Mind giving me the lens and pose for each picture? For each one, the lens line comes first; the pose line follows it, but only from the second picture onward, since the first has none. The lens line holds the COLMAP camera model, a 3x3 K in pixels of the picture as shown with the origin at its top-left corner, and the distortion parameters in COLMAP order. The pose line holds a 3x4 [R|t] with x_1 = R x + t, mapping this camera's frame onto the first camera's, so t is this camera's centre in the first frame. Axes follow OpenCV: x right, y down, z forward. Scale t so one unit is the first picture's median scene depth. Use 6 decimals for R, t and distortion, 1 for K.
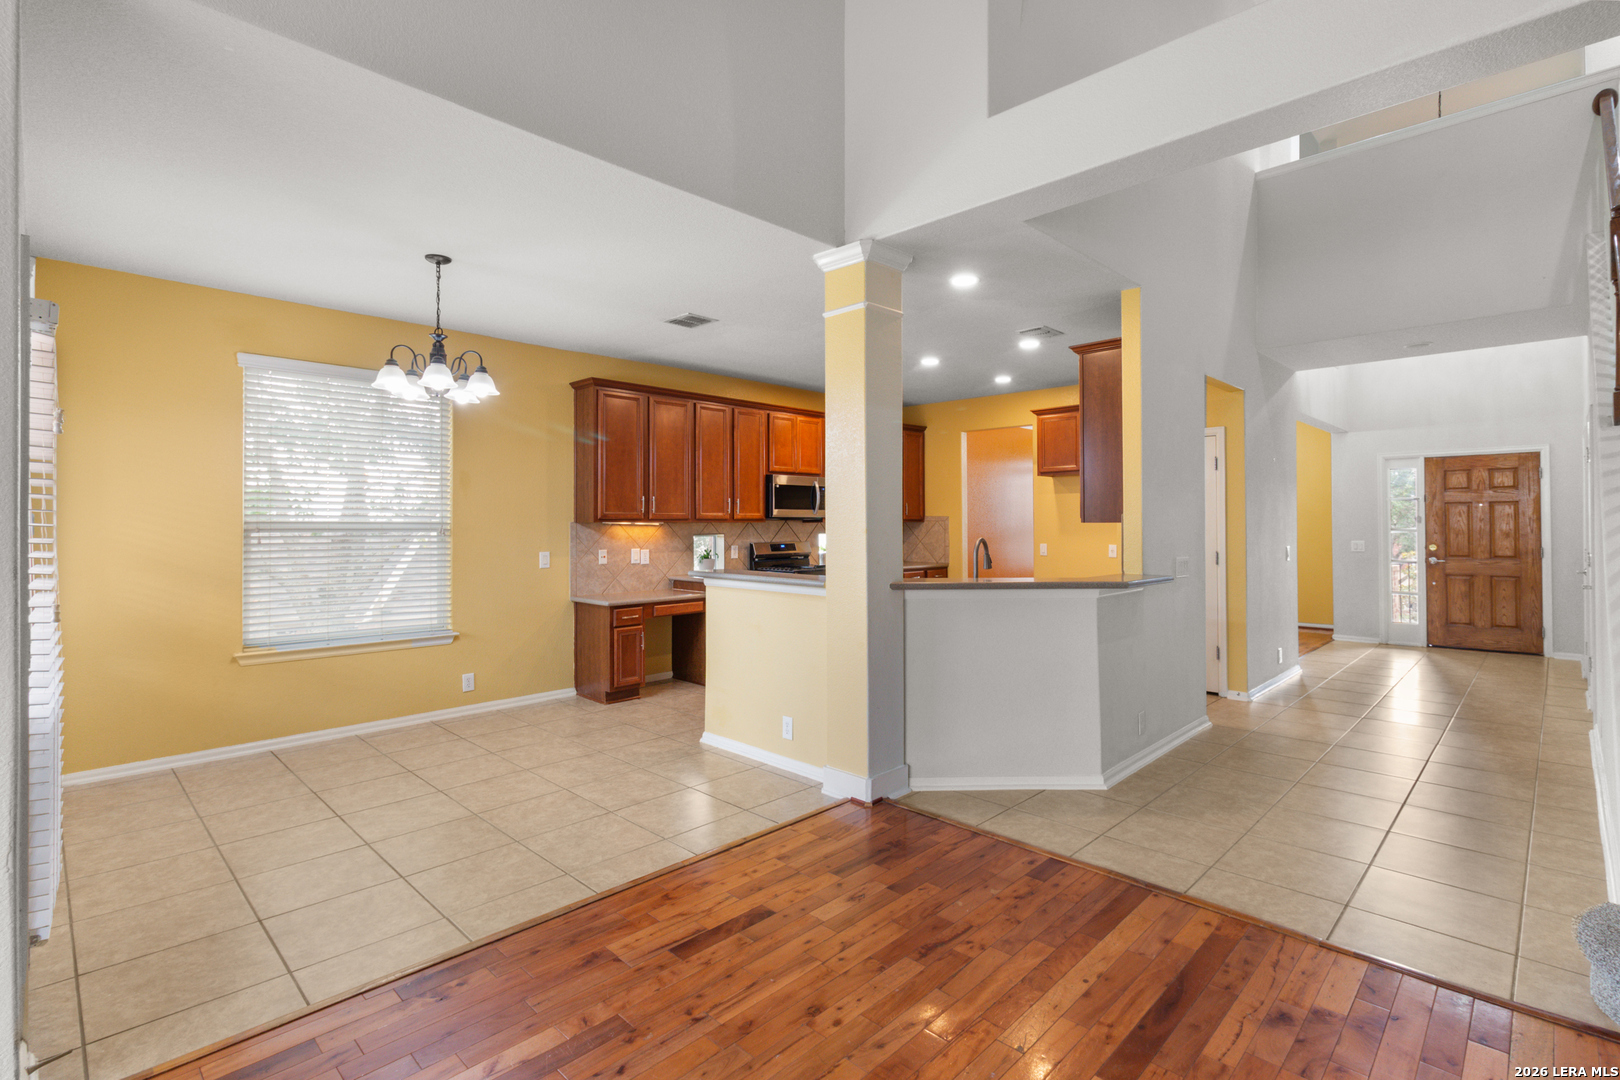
lens RADIAL K [[763.7, 0, 829.6], [0, 763.7, 517.3], [0, 0, 1]] dist [0.003490, 0.000635]
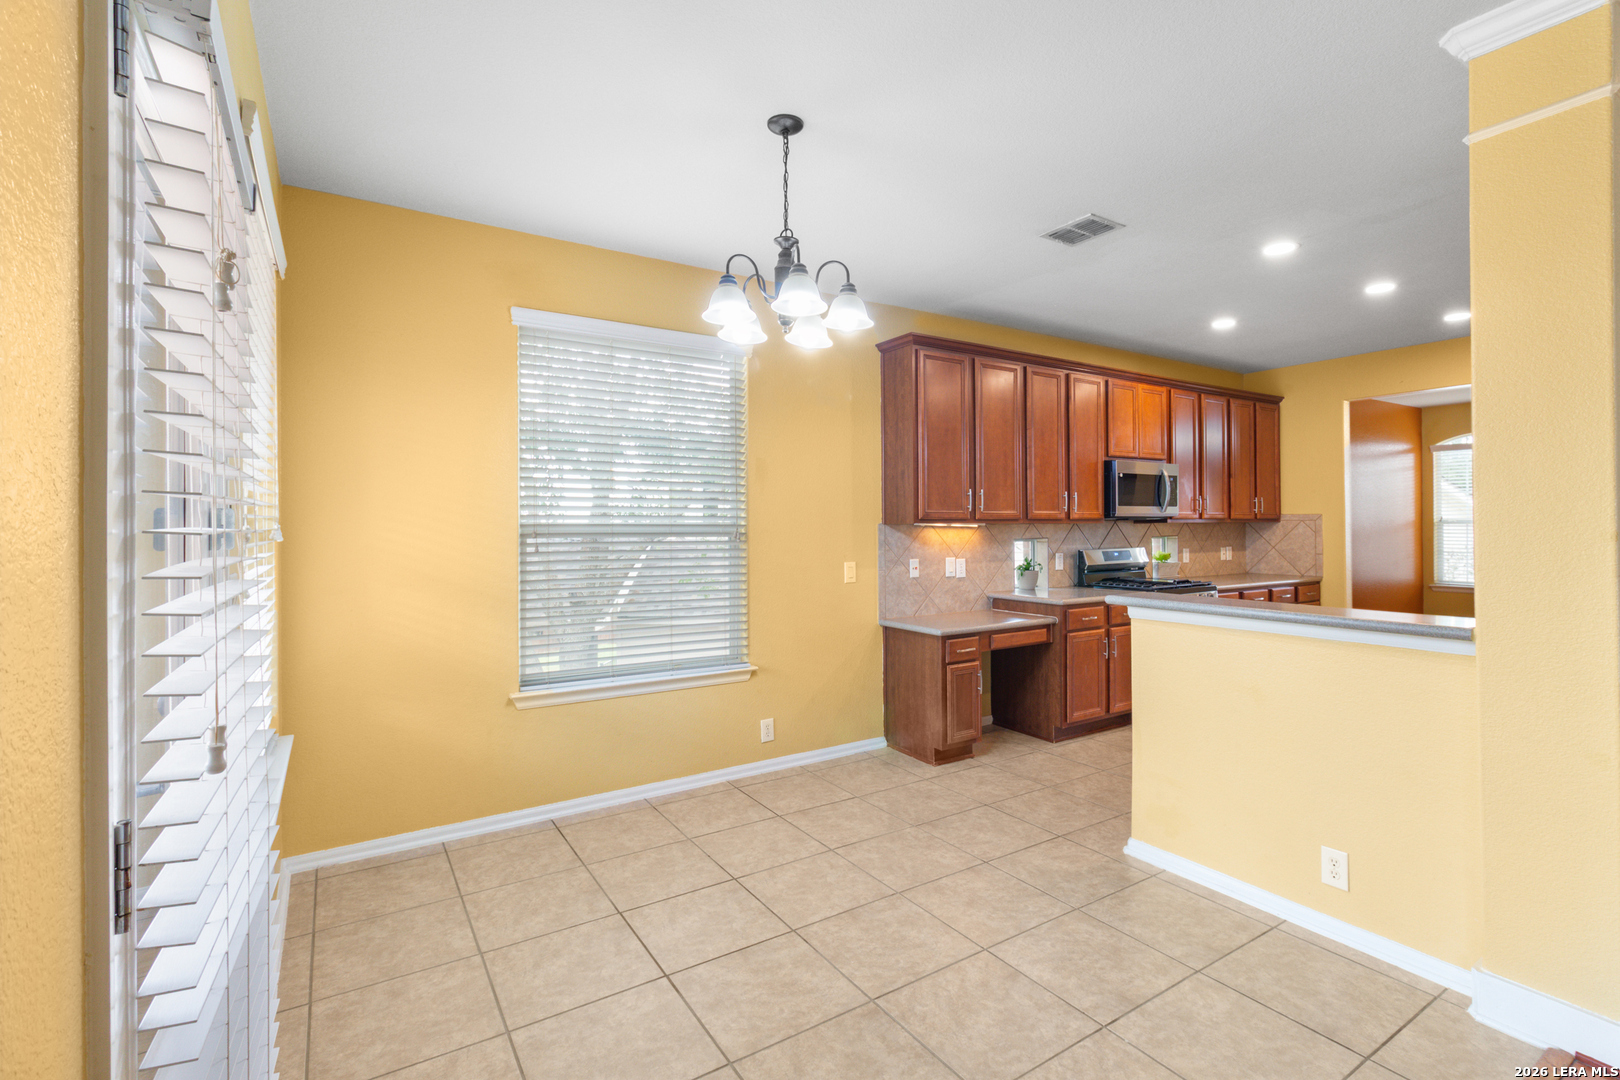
lens RADIAL K [[753.0, 0, 834.1], [0, 753.0, 522.4], [0, 0, 1]] dist [0.002221, -0.000049]
pose [[0.975714, -0.004600, -0.219002, -0.216552], [0.005370, 0.999981, 0.002919, 0.002643], [0.218985, -0.004024, 0.975720, 0.245215]]
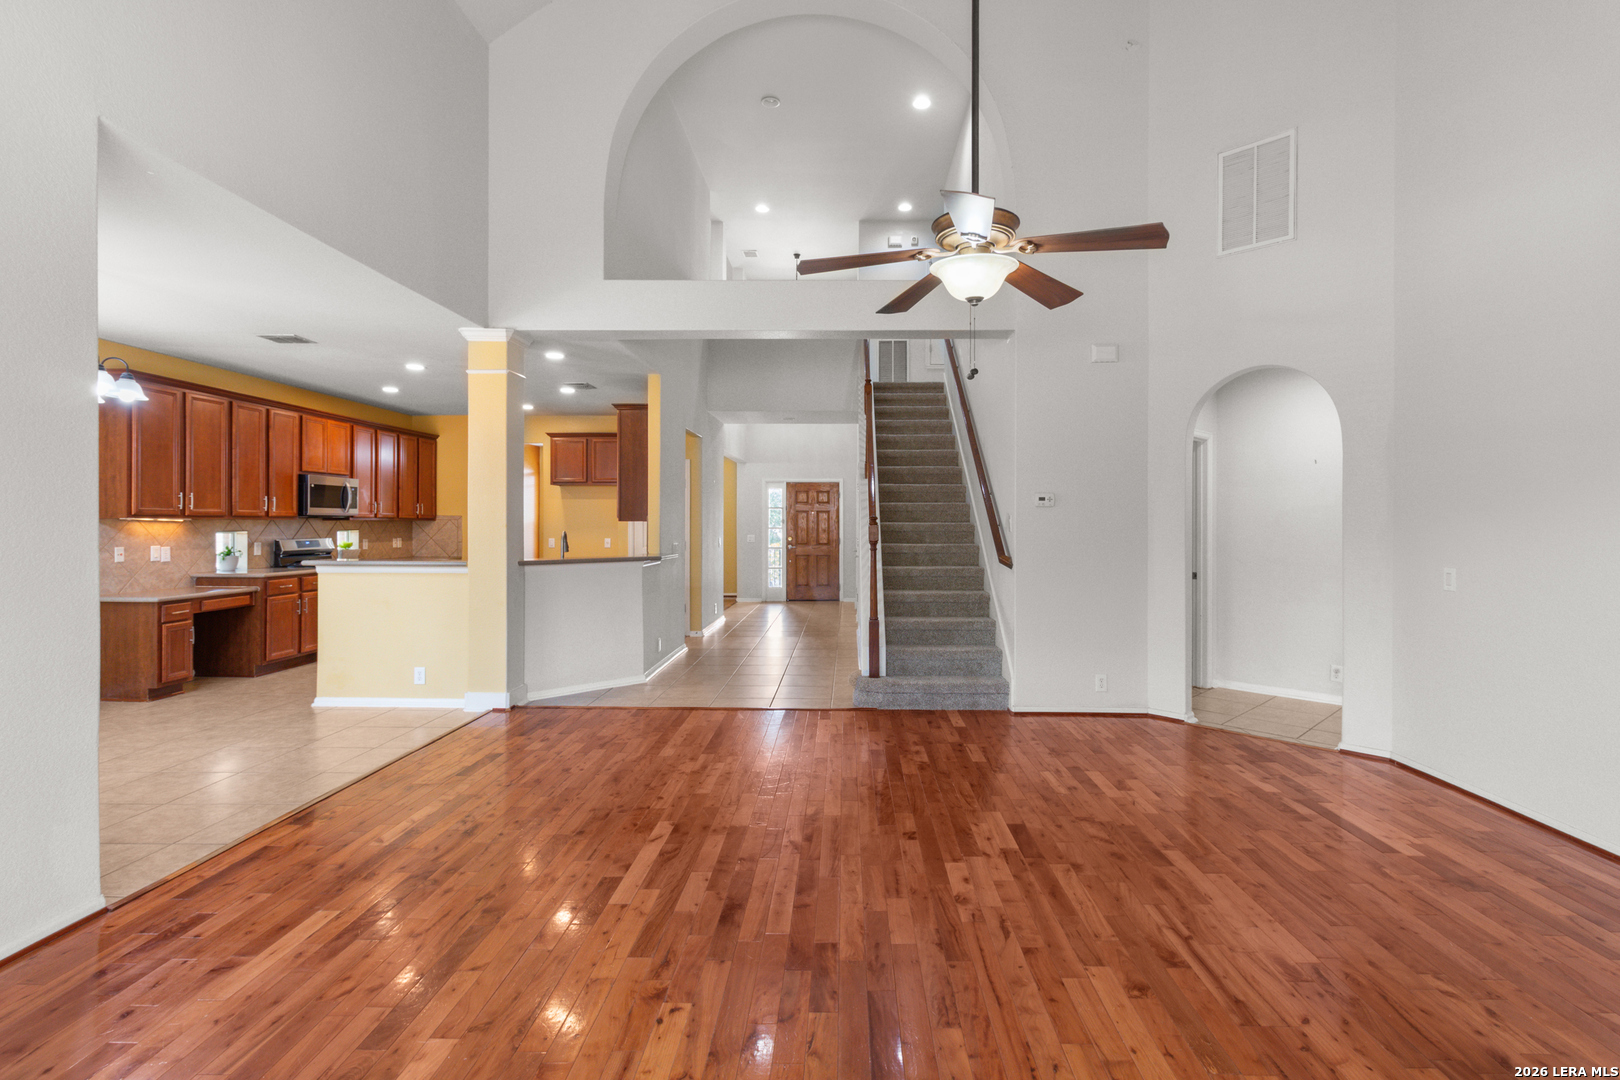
lens RADIAL K [[759.9, 0, 839.2], [0, 759.9, 522.6], [0, 0, 1]] dist [0.002894, 0.000571]
pose [[0.731745, 0.005526, 0.681556, -0.298811], [-0.009239, 0.999956, 0.001811, 0.002189], [-0.681516, -0.007623, 0.731764, -0.316867]]
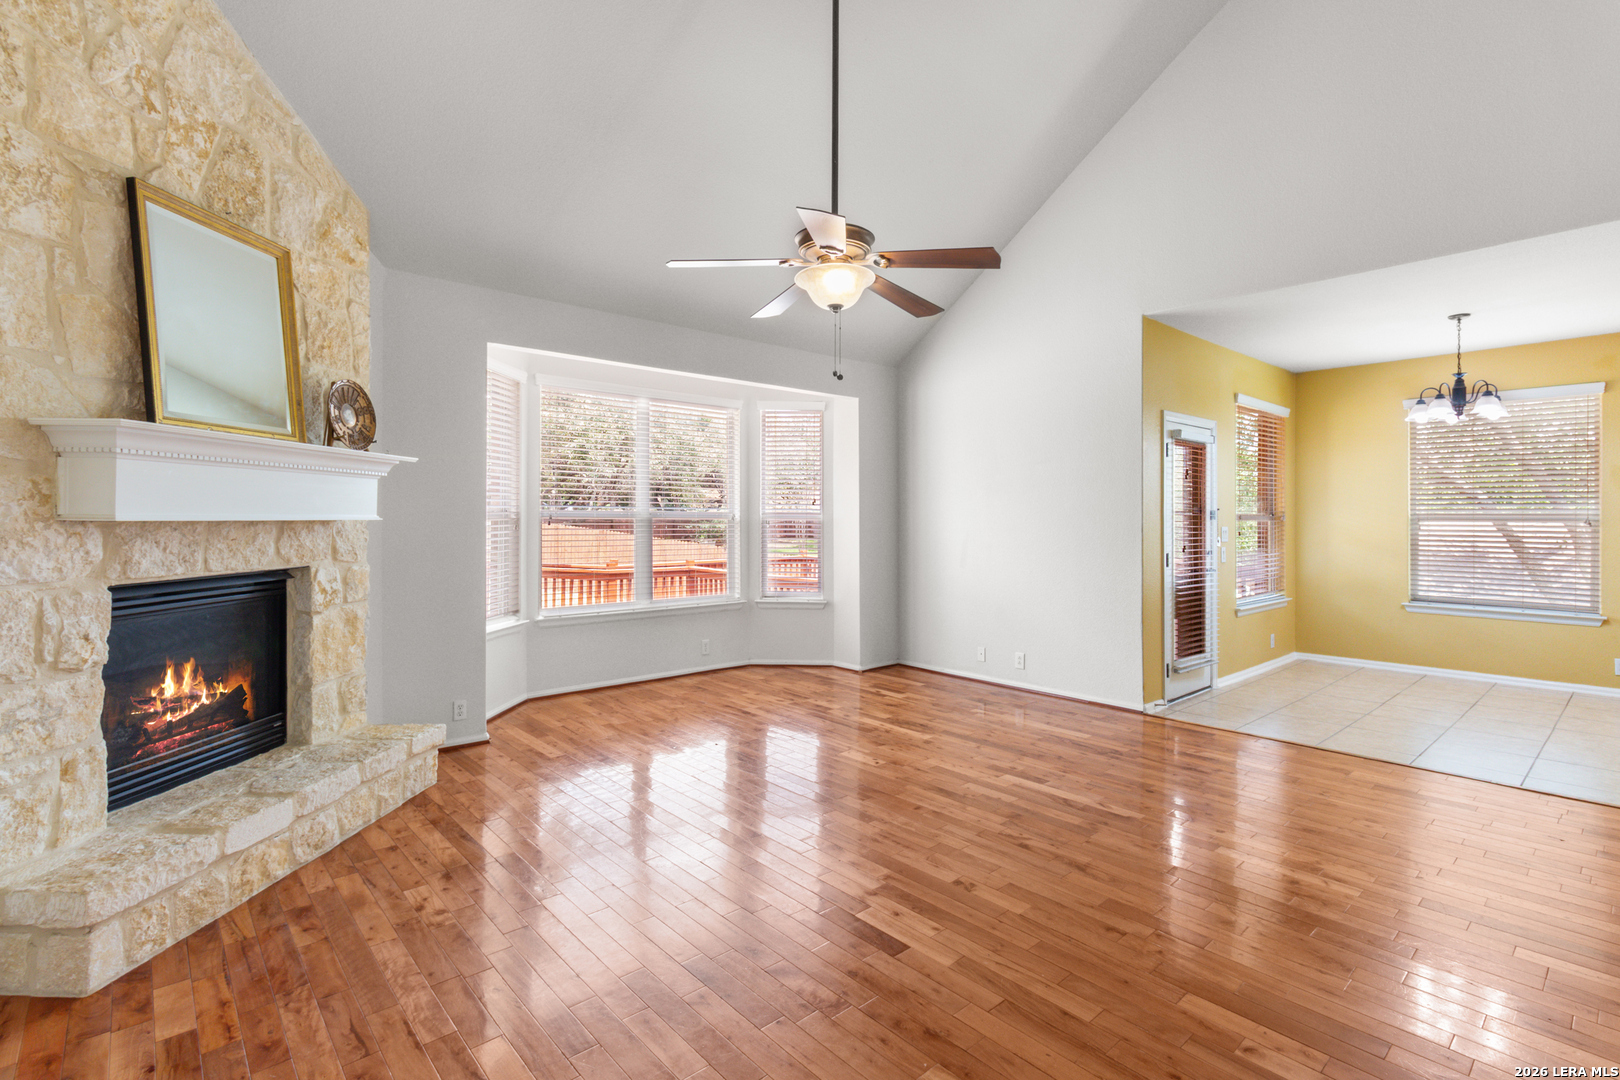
lens RADIAL K [[759.9, 0, 839.2], [0, 759.9, 522.6], [0, 0, 1]] dist [0.002894, 0.000571]
pose [[-0.068926, 0.005446, -0.997607, 0.581946], [0.006383, 0.999967, 0.005018, 0.005957], [0.997601, -0.006021, -0.068959, 0.006453]]
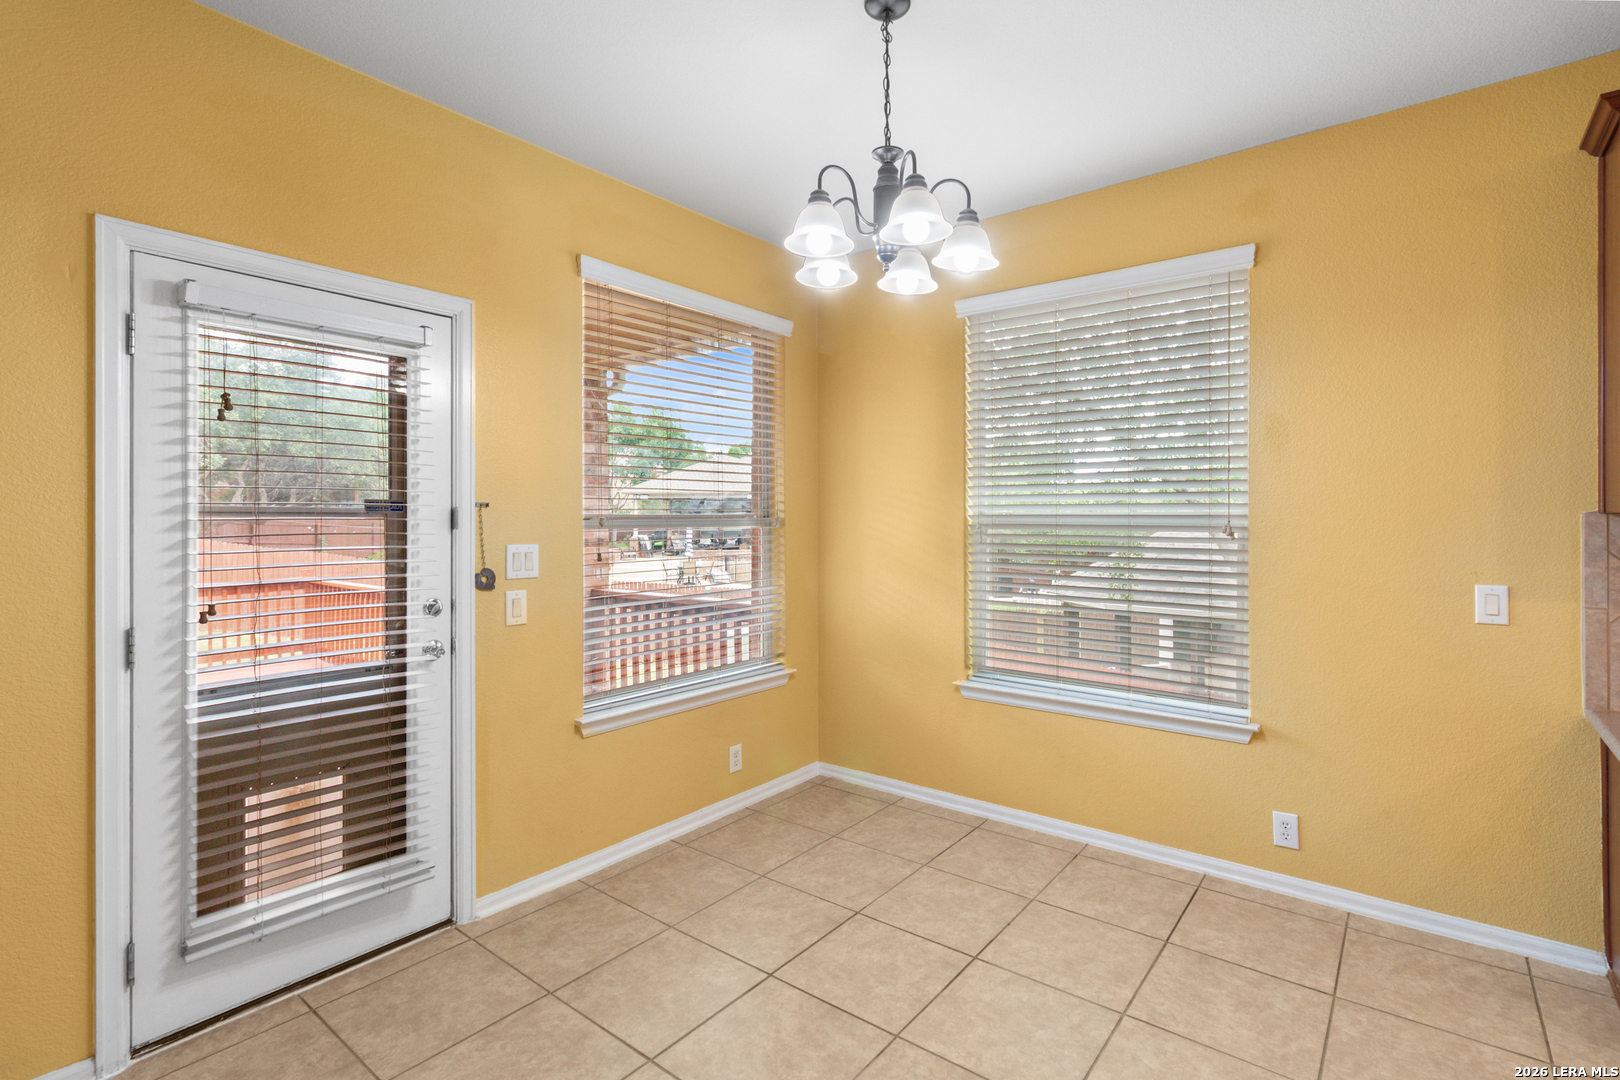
lens RADIAL K [[759.9, 0, 839.2], [0, 759.9, 522.6], [0, 0, 1]] dist [0.002894, 0.000571]
pose [[0.110370, 0.005322, -0.993876, -0.004111], [0.009016, 0.999939, 0.006356, 0.005795], [0.993850, -0.009662, 0.110315, 0.594634]]
